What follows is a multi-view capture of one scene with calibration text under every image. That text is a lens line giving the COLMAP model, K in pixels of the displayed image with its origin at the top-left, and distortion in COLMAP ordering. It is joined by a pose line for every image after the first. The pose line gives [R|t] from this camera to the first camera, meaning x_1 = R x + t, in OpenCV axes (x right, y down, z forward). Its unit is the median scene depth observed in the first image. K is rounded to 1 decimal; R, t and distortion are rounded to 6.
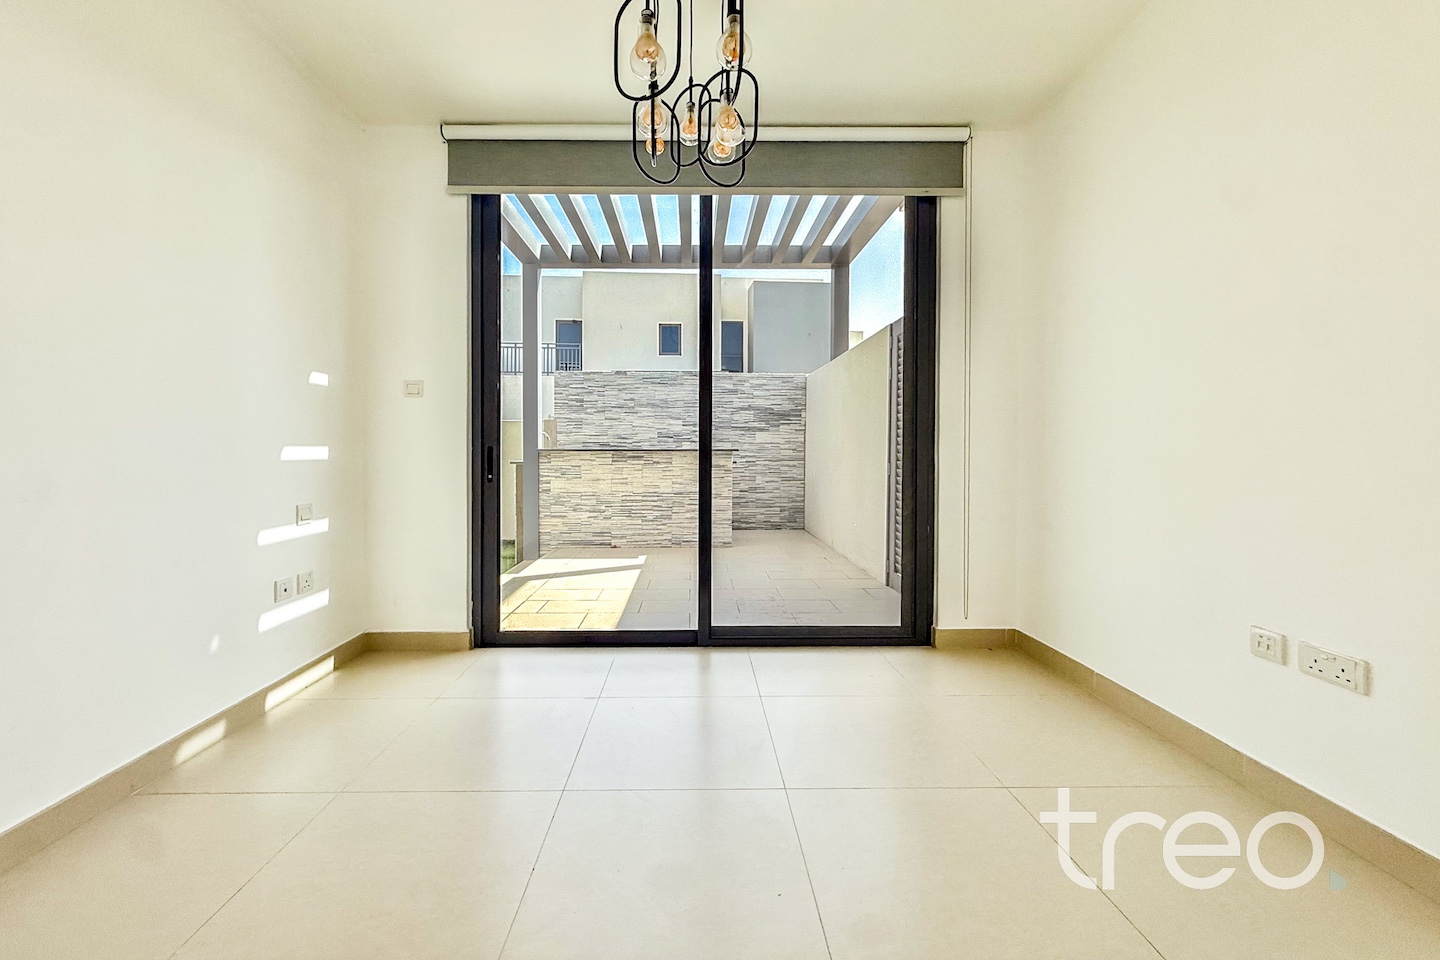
lens RADIAL K [[584.4, 0, 696.6], [0, 584.4, 453.4], [0, 0, 1]] dist [0.000114, -0.000769]
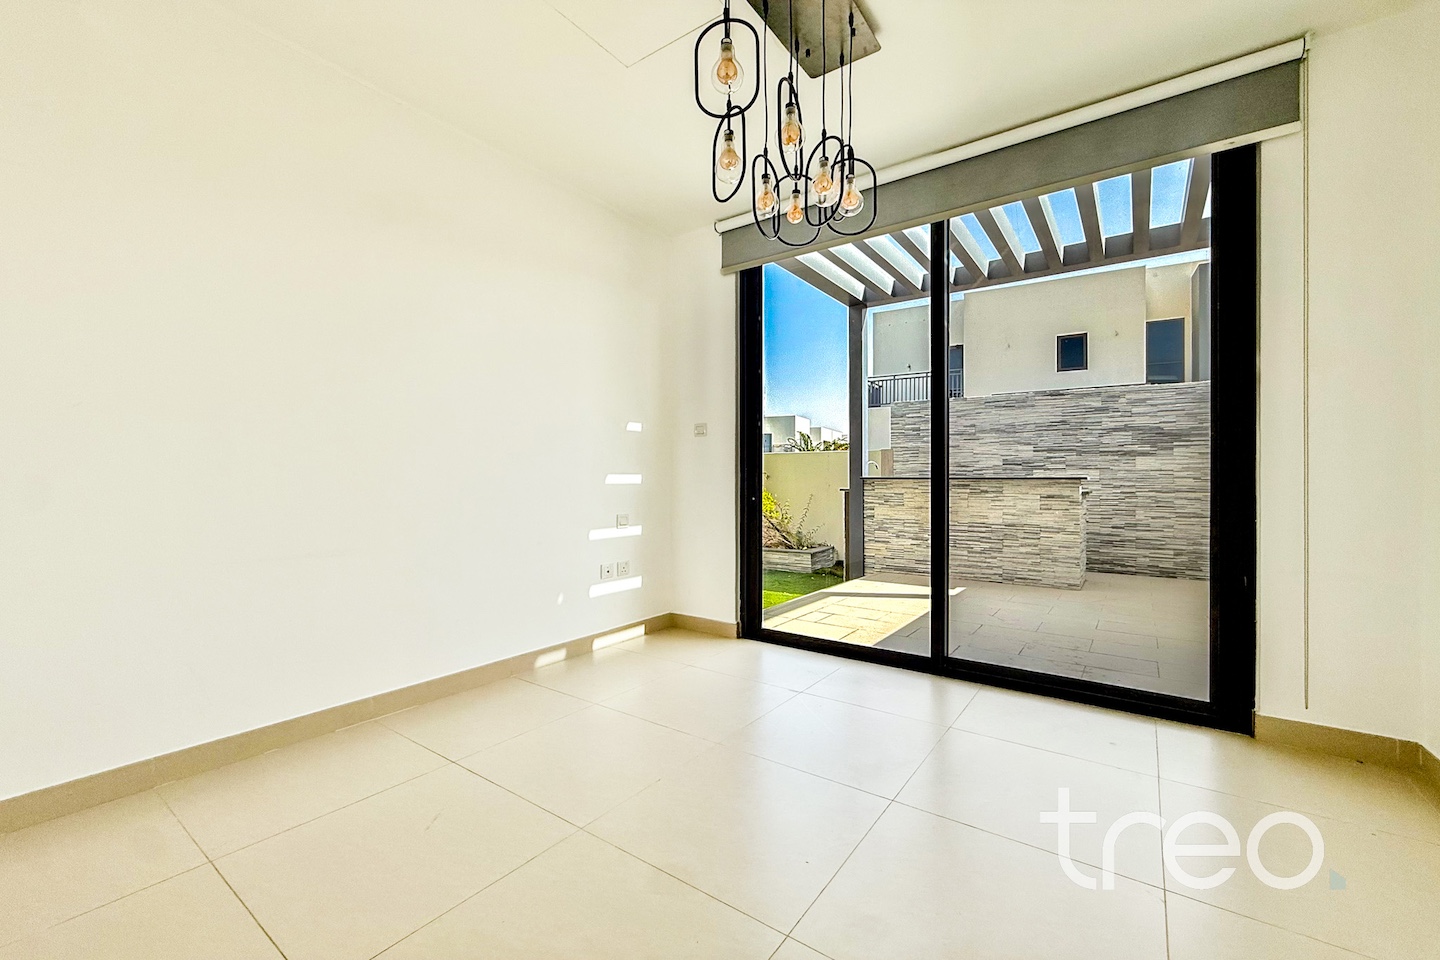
lens RADIAL K [[584.4, 0, 735.7], [0, 584.4, 479.0], [0, 0, 1]] dist [0.000114, -0.000769]
pose [[0.812075, 0.001739, -0.583550, 0.160867], [-0.005258, 0.999977, -0.004336, 0.001717], [0.583529, 0.006590, 0.812066, -0.004232]]
